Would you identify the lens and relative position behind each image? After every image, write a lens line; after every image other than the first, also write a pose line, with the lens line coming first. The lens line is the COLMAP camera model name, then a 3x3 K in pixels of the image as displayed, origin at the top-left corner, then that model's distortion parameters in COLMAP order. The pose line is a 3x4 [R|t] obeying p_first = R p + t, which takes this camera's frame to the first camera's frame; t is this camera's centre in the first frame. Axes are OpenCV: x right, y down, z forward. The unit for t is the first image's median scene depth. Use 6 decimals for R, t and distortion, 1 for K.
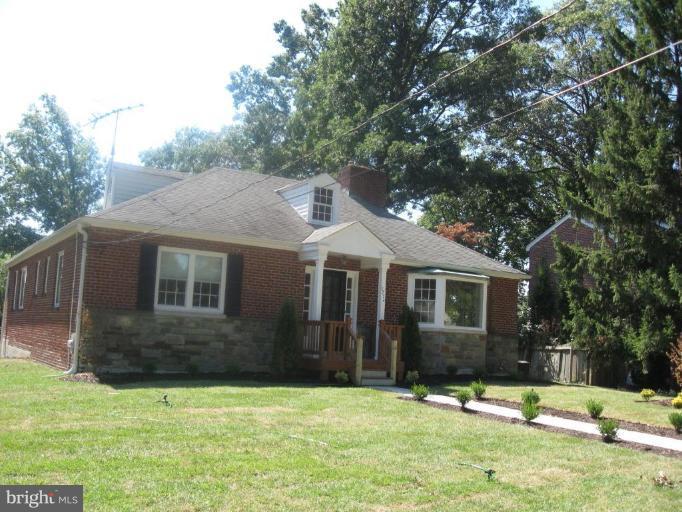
lens RADIAL K [[693.4, 0, 341.0], [0, 693.4, 256.0], [0, 0, 1]] dist [-0.115174, 0.024960]
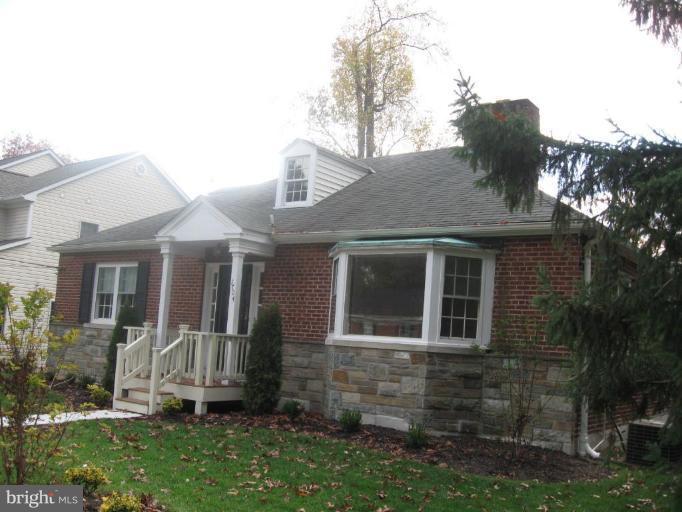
lens RADIAL K [[693.4, 0, 341.0], [0, 693.4, 256.0], [0, 0, 1]] dist [-0.115174, 0.024960]
pose [[0.360165, -0.149747, -0.920791, 0.687512], [0.056400, 0.988722, -0.138734, 0.115509], [0.931182, -0.001965, 0.364549, 0.786106]]
